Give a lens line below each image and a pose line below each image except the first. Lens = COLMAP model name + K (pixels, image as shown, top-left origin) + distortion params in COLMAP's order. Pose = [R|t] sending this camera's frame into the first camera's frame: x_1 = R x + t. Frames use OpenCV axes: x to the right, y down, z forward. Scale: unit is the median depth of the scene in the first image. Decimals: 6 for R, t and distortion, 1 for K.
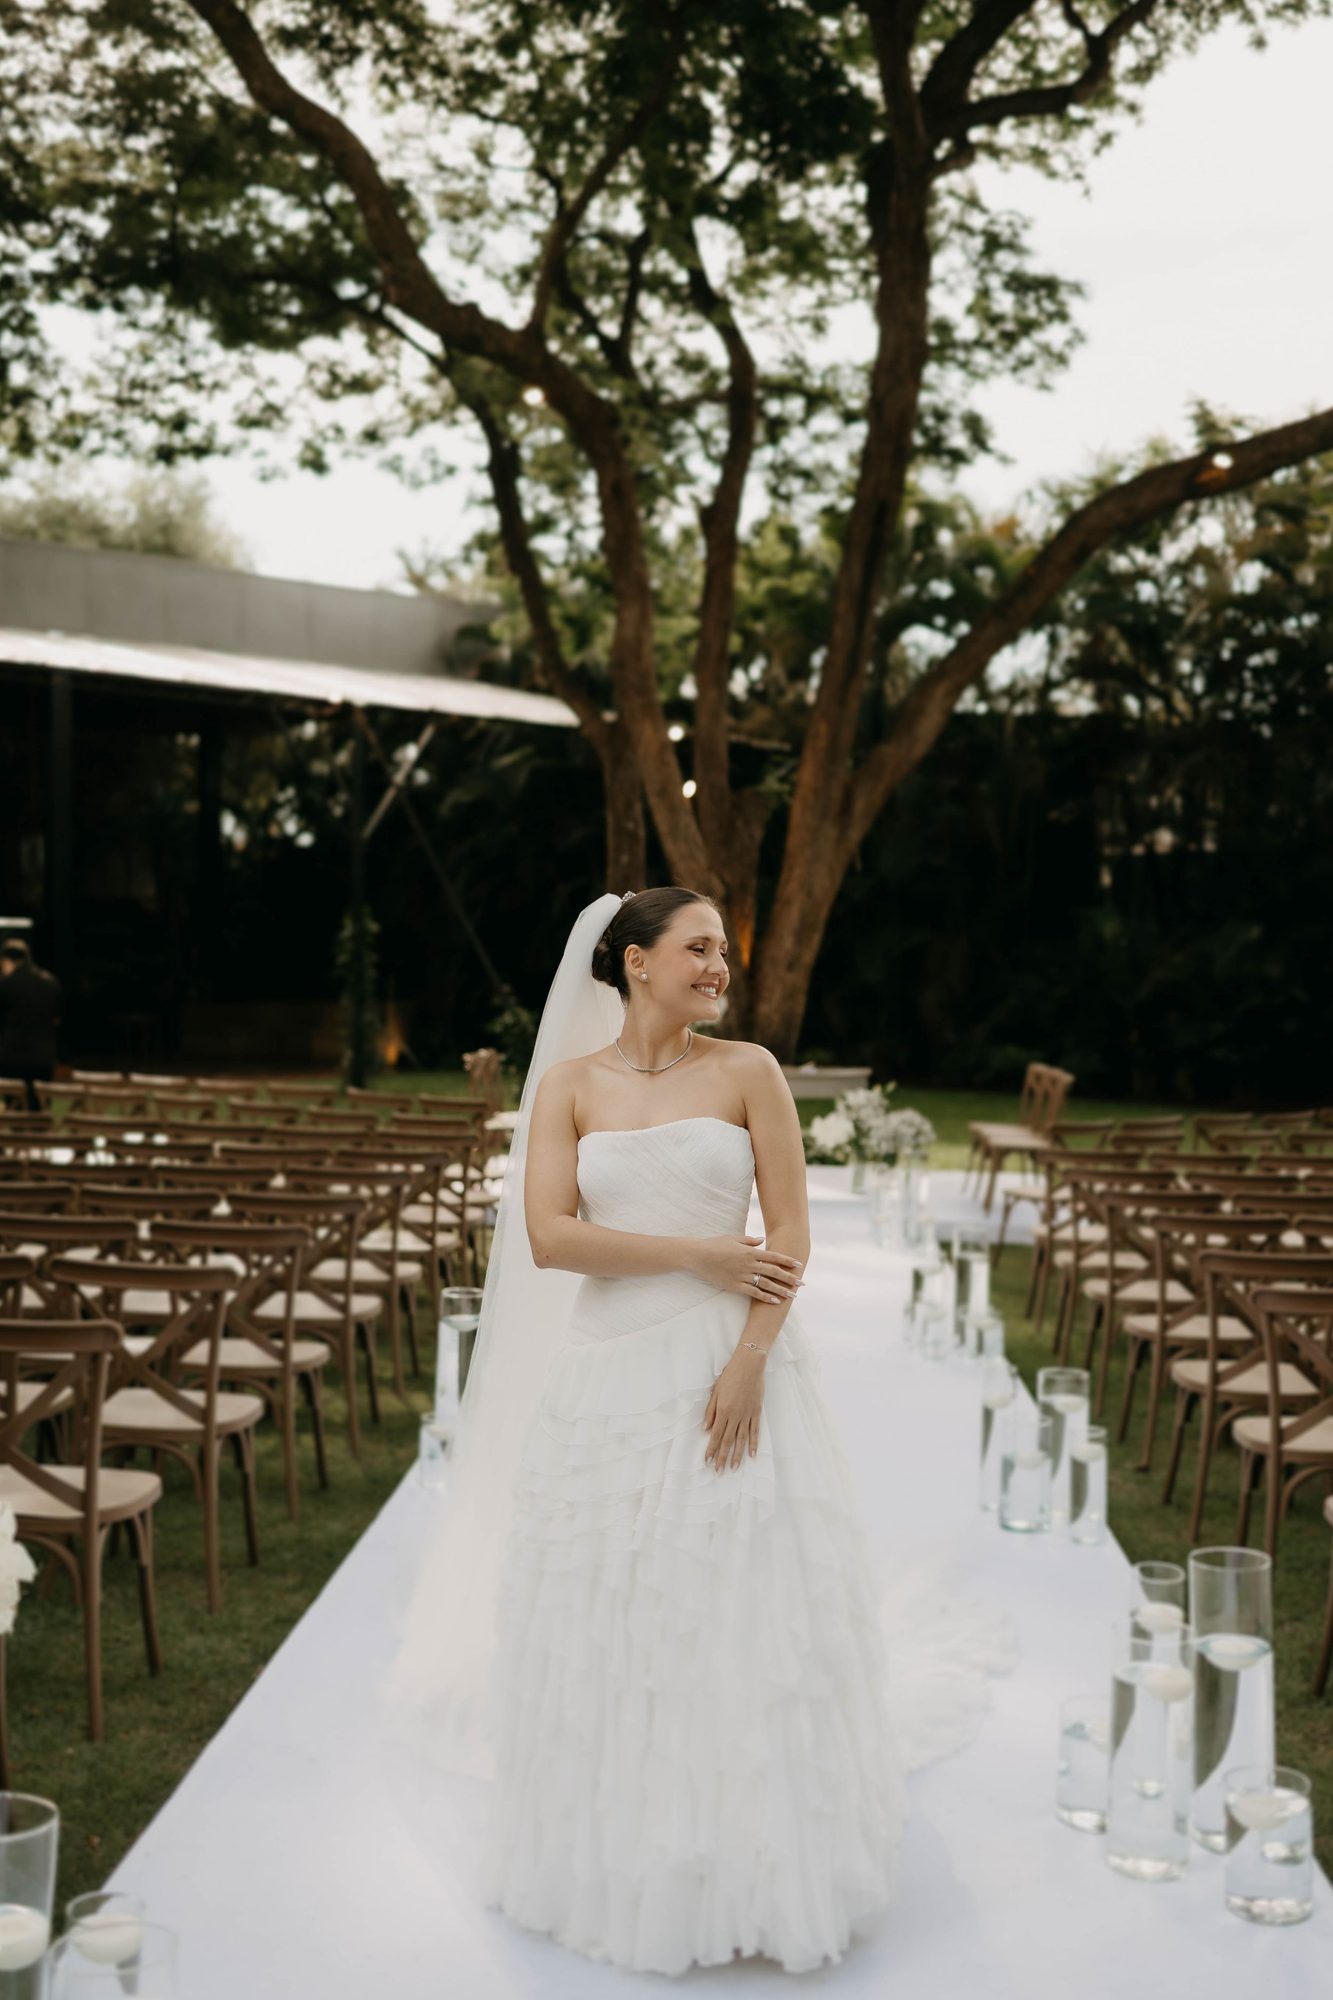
lens RADIAL K [[2202.3, 0, 669.0], [0, 2202.3, 1001.2], [0, 0, 1]] dist [0.036813, 0.000000]
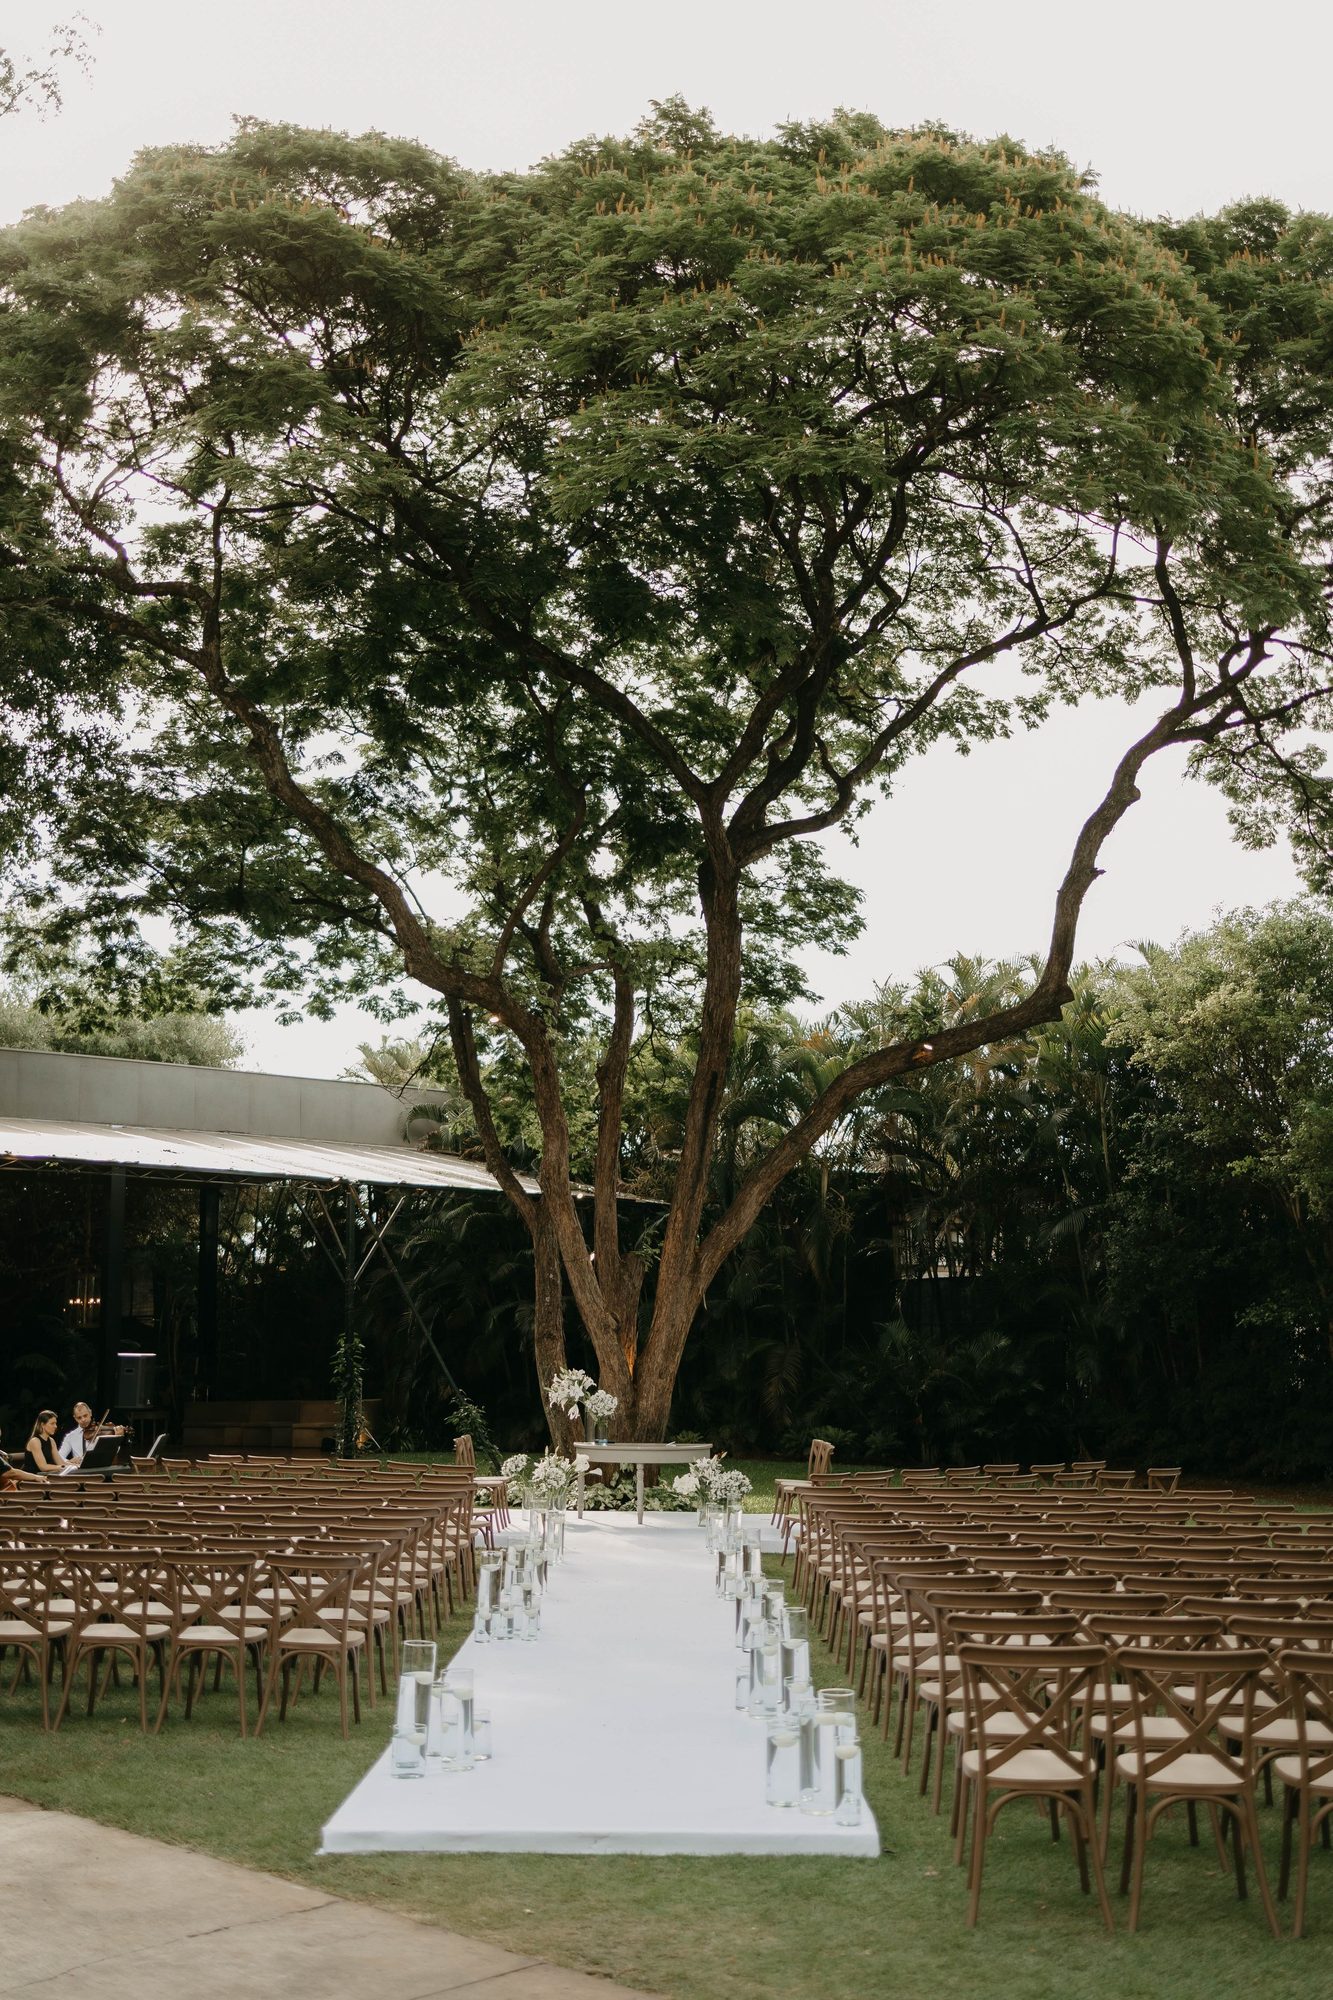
lens RADIAL K [[2202.3, 0, 659.2], [0, 2202.3, 1001.0], [0, 0, 1]] dist [0.036813, 0.000000]
pose [[0.998984, -0.005481, 0.044740, -0.010515], [0.013068, 0.985167, -0.171101, -0.009245], [-0.043139, 0.171512, 0.984237, -0.473156]]
